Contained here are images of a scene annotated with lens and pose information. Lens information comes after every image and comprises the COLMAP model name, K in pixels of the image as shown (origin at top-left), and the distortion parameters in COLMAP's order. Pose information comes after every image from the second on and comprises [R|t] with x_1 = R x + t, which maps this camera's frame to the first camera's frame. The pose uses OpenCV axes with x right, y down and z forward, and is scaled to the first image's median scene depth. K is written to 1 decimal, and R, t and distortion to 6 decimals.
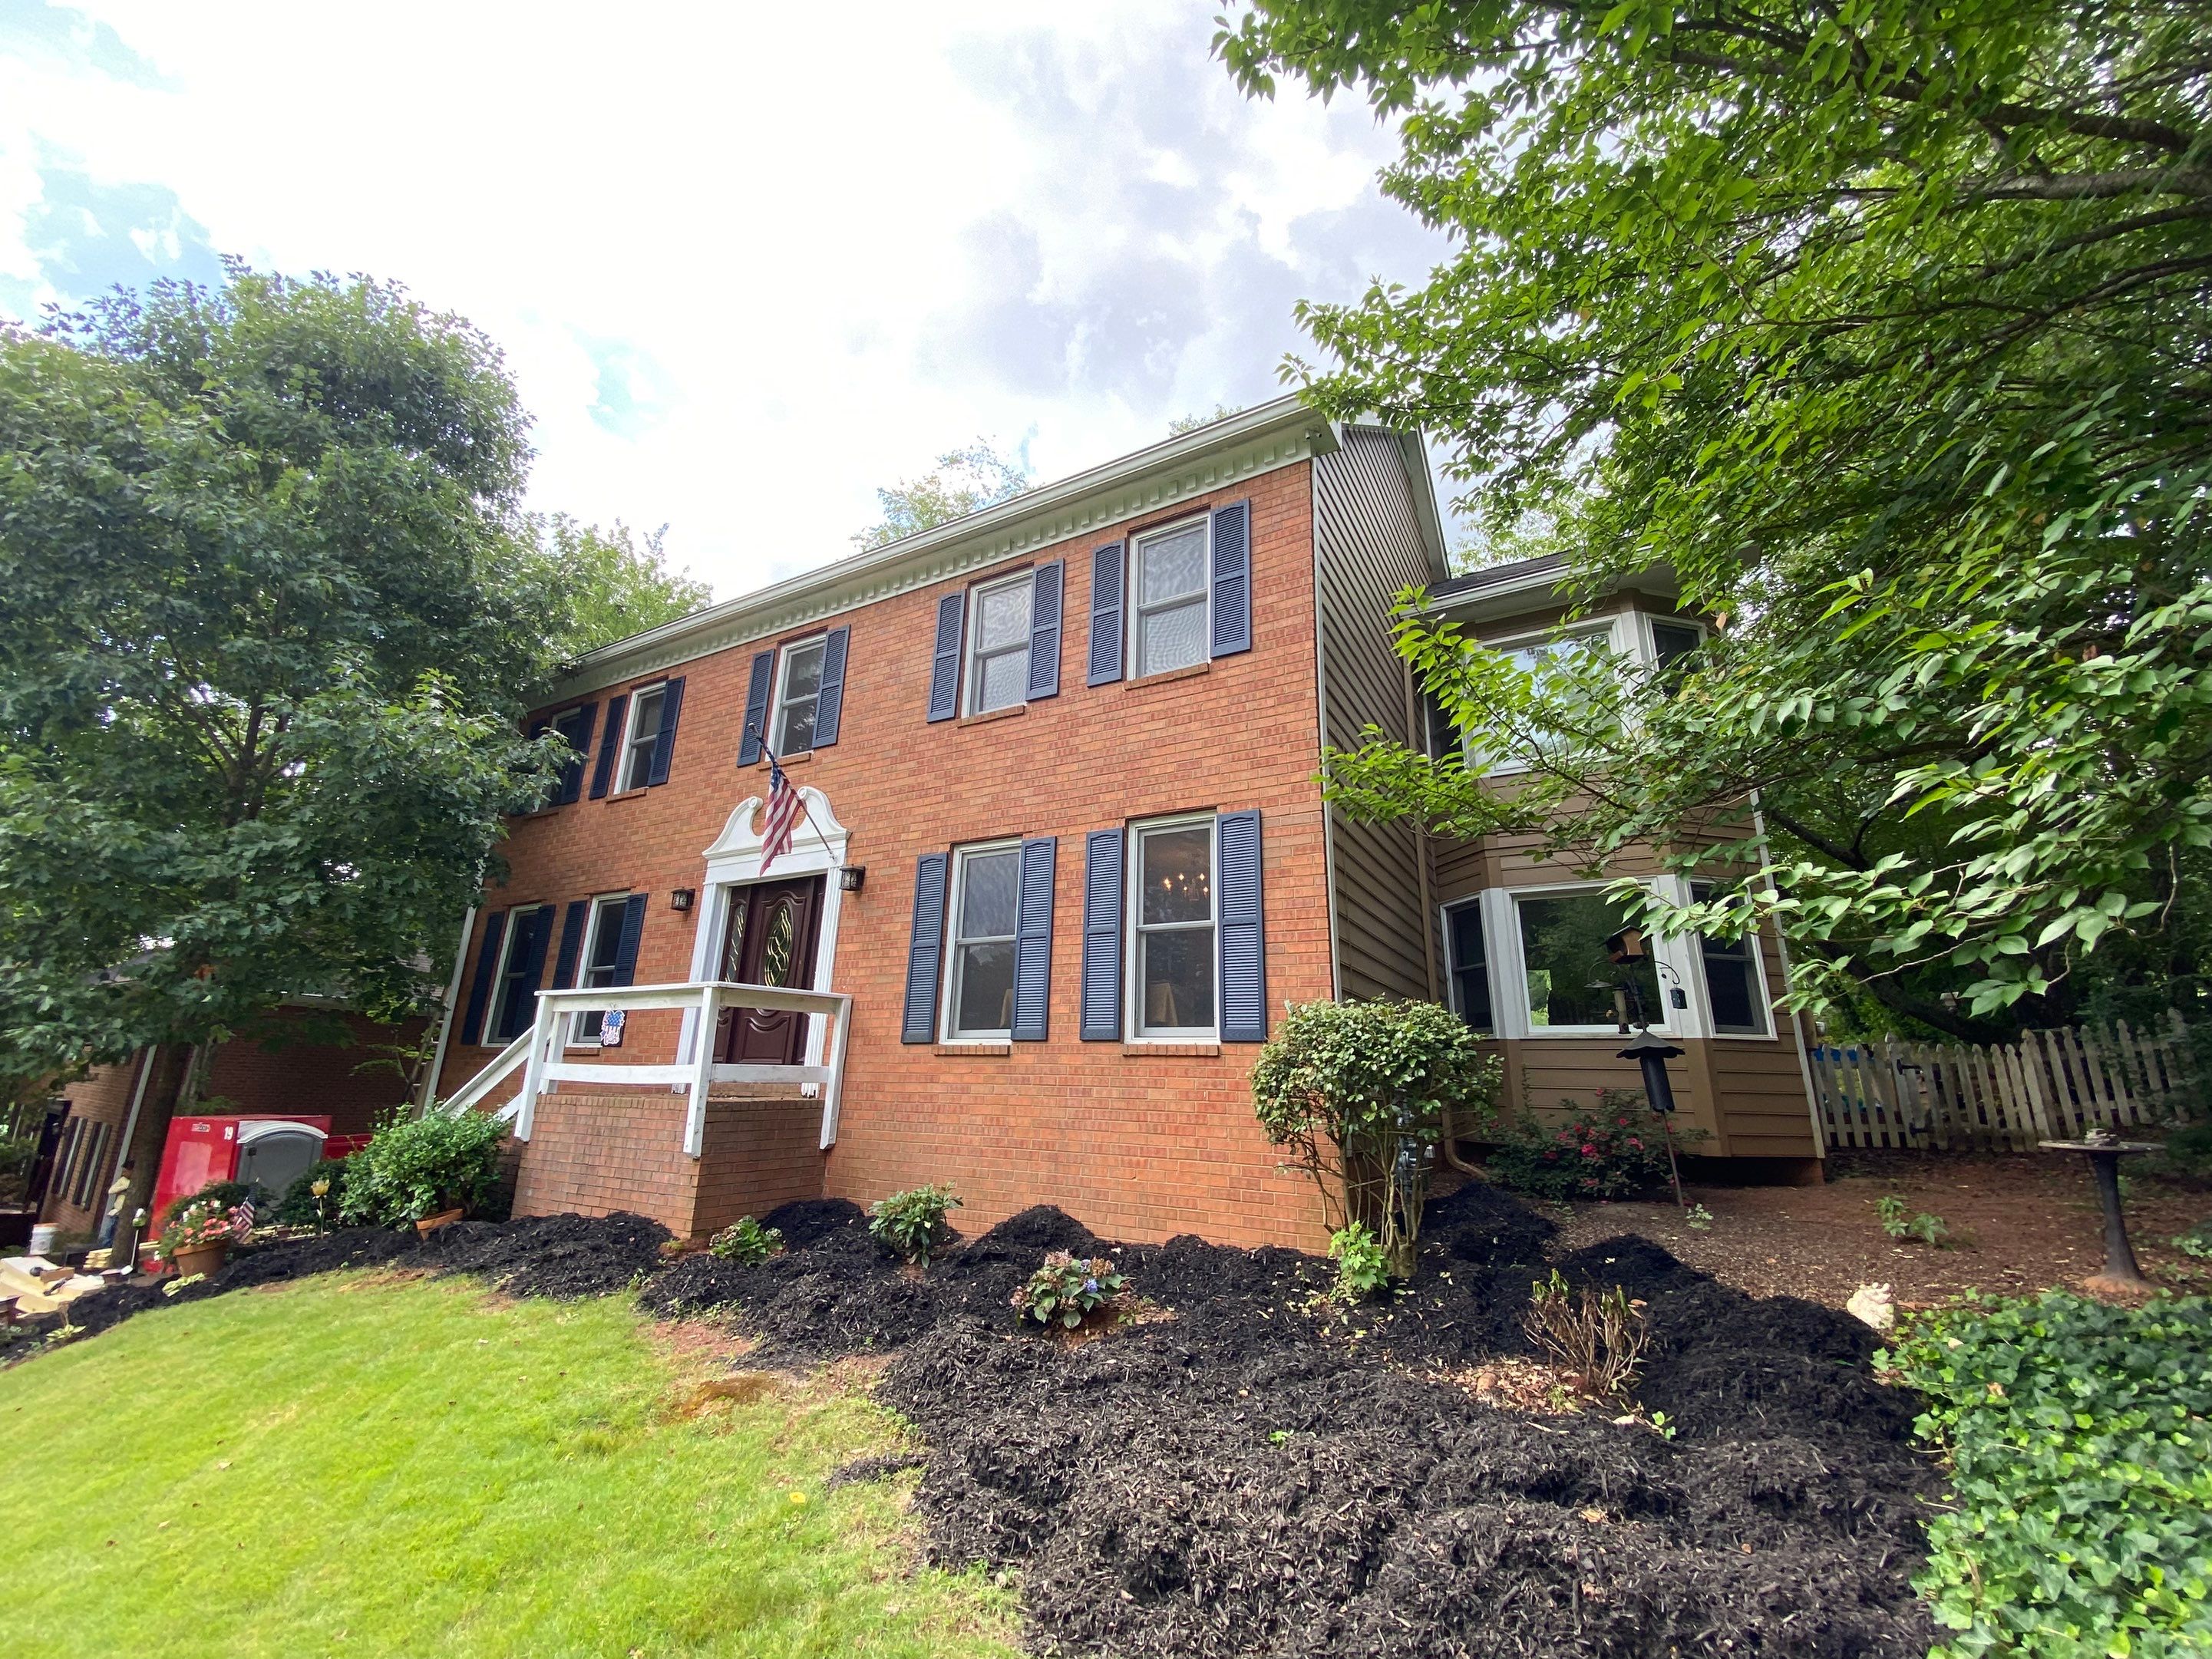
lens RADIAL K [[901.8, 0, 1115.5], [0, 901.8, 824.1], [0, 0, 1]] dist [0.016224, -0.017706]
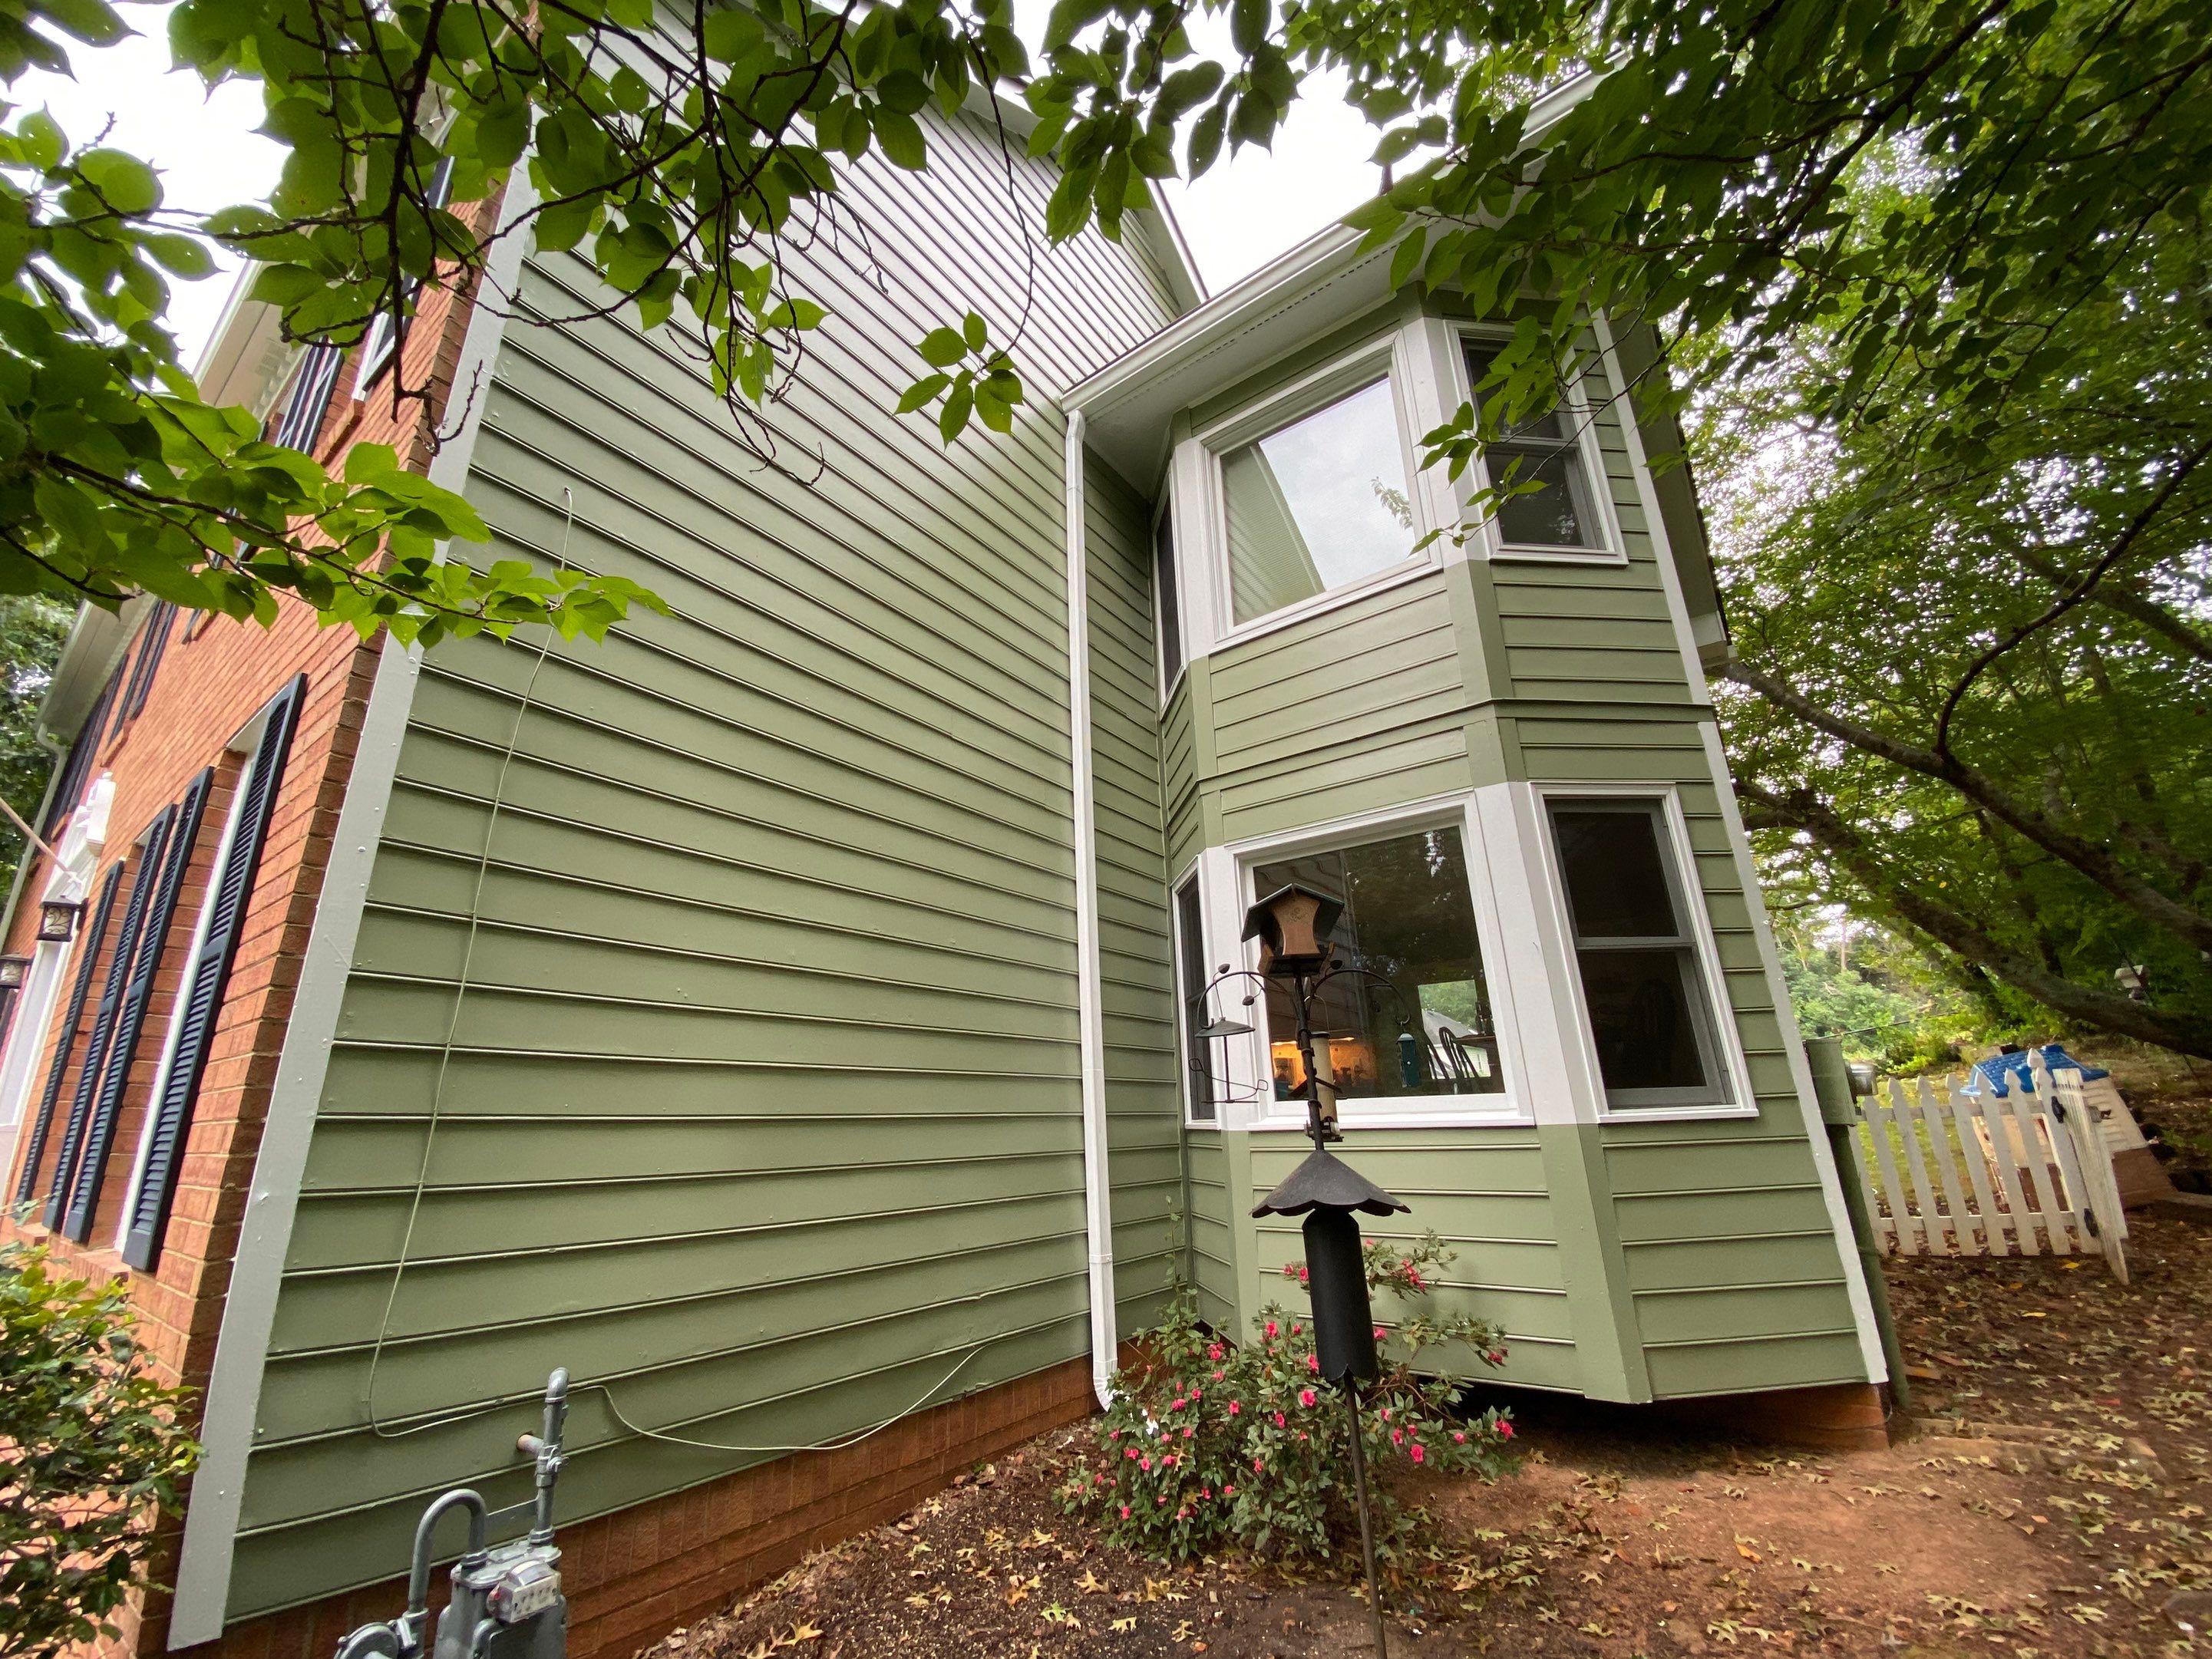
lens RADIAL K [[900.5, 0, 1100.4], [0, 900.5, 825.5], [0, 0, 1]] dist [0.015353, -0.018293]
pose [[0.991430, -0.089706, -0.094973, 0.454036], [0.086574, 0.995573, -0.036605, 0.079943], [0.097837, 0.028069, 0.994807, 0.504589]]
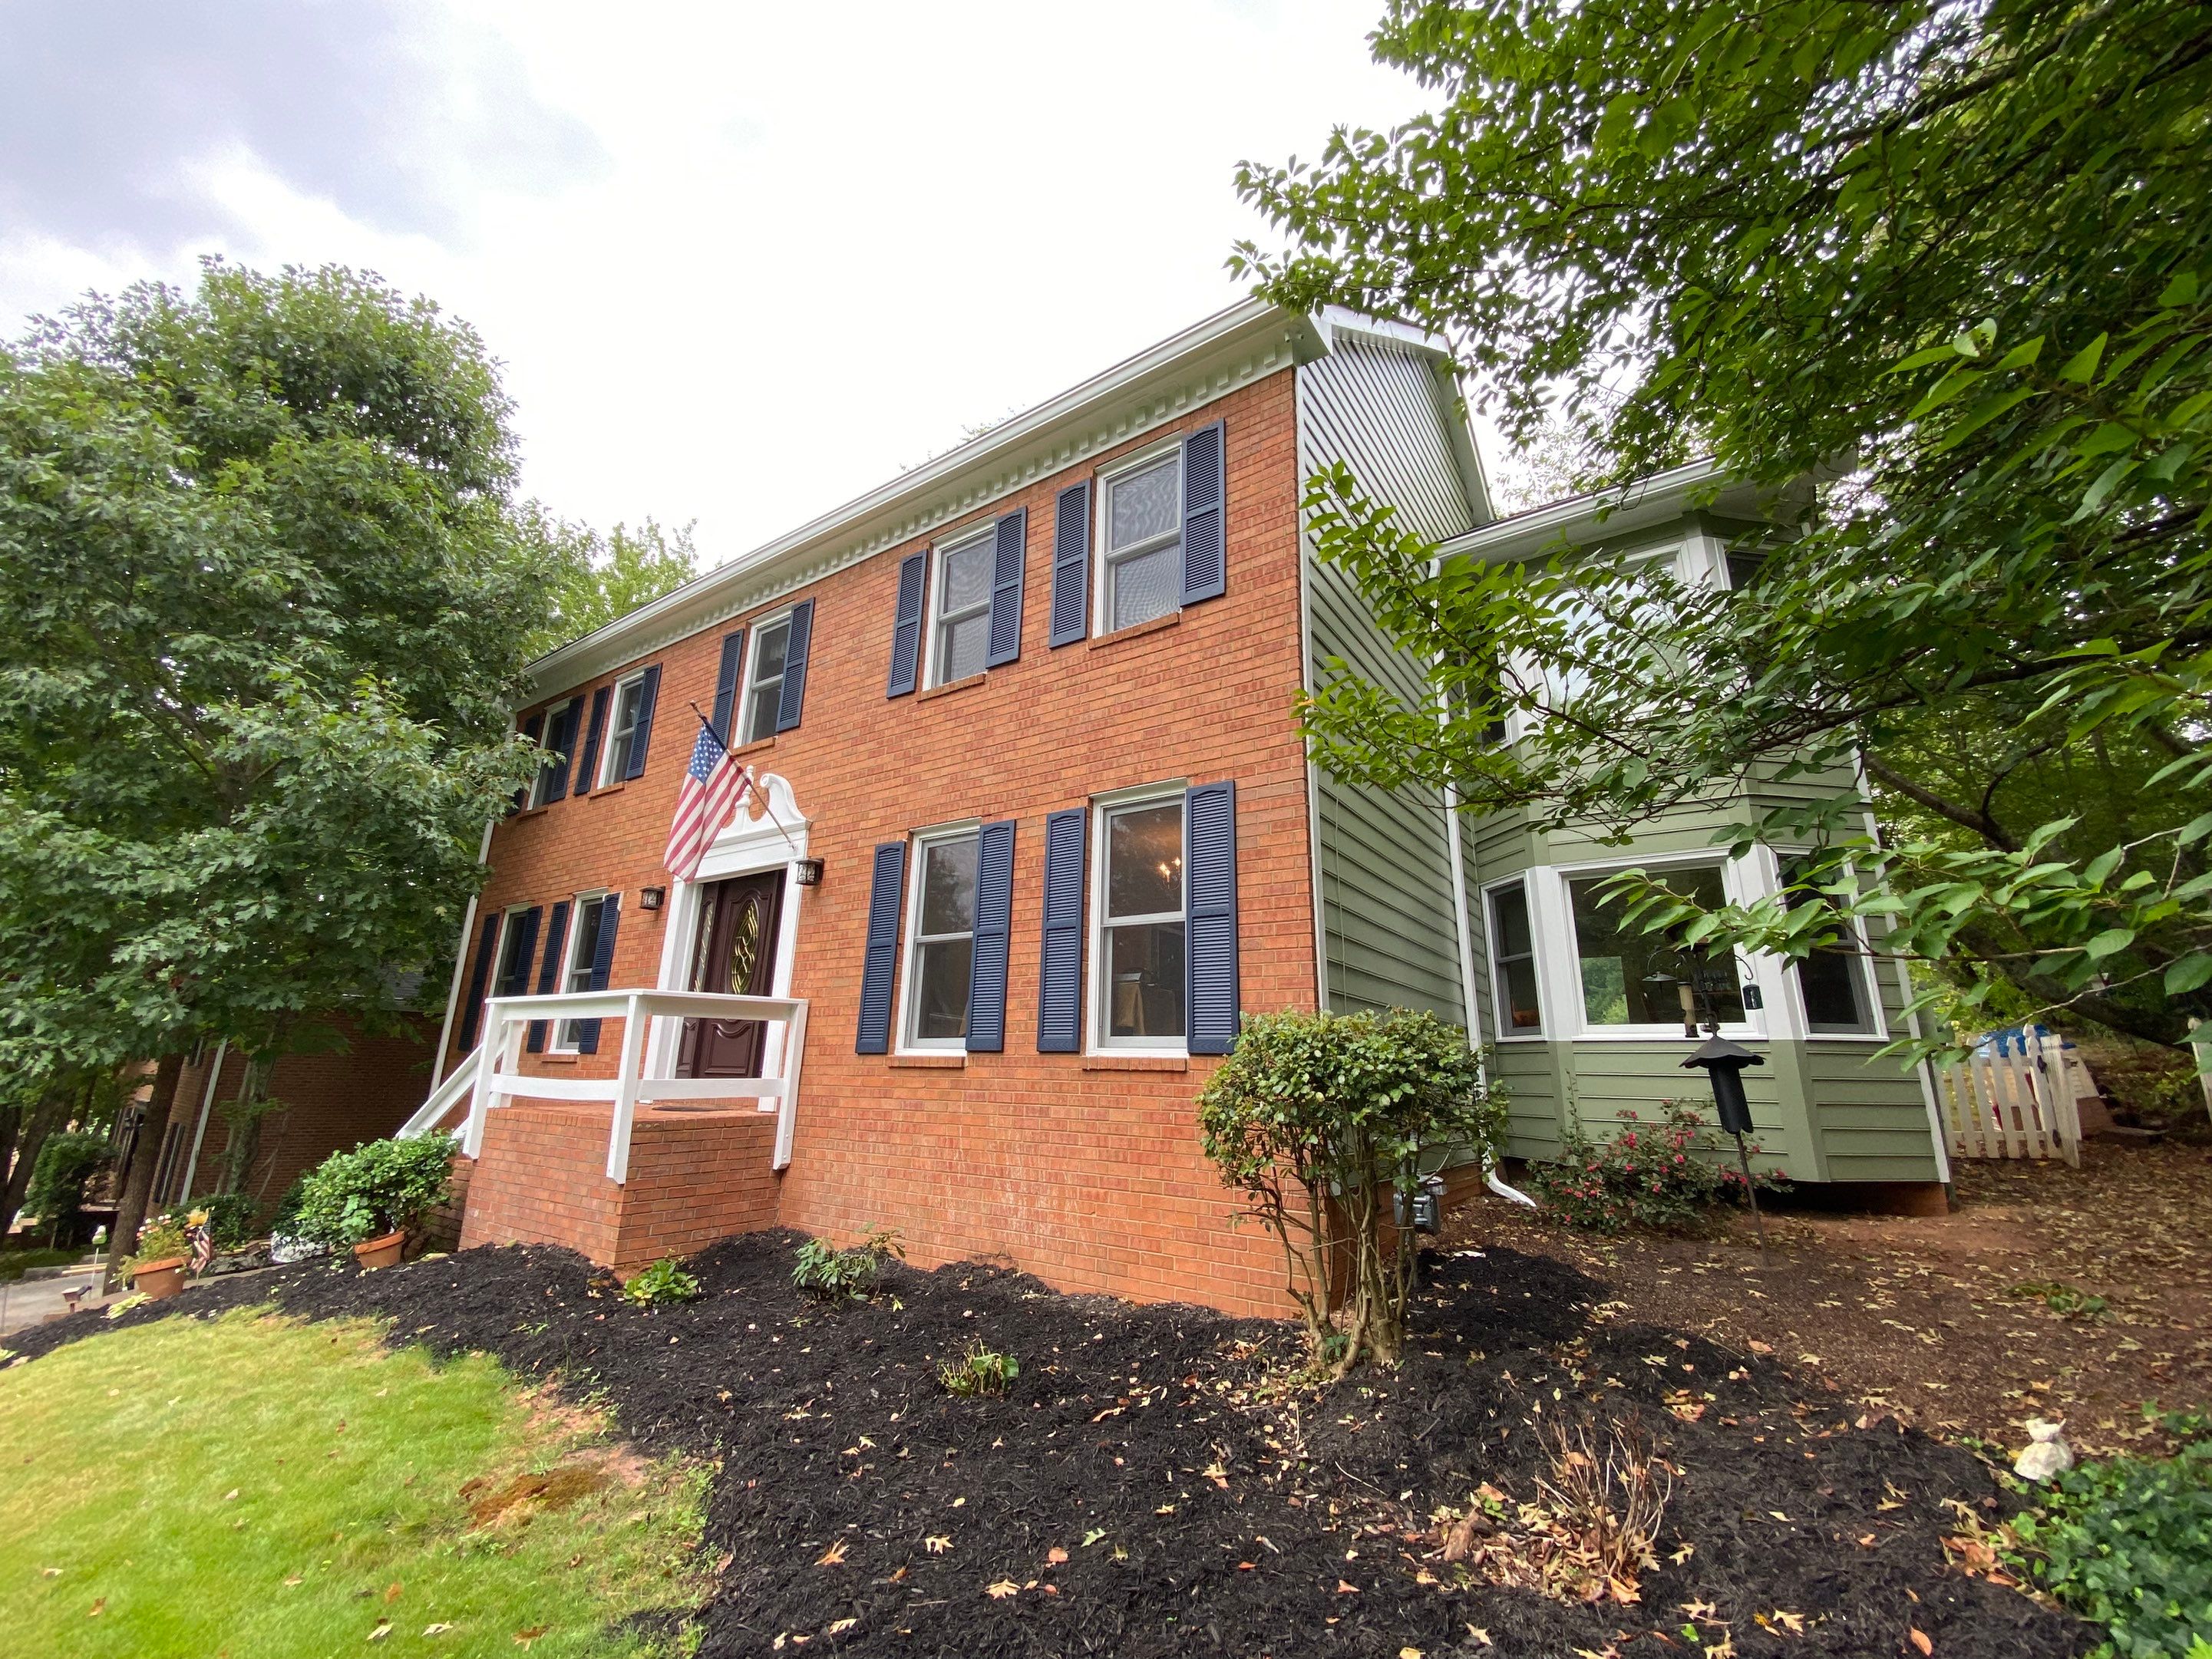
lens RADIAL K [[886.8, 0, 1131.1], [0, 886.8, 827.9], [0, 0, 1]] dist [0.014876, -0.016496]
pose [[0.996326, -0.027279, -0.081183, 0.110302], [0.028696, 0.999455, 0.016347, 0.010296], [0.080693, -0.018616, 0.996565, 0.135278]]
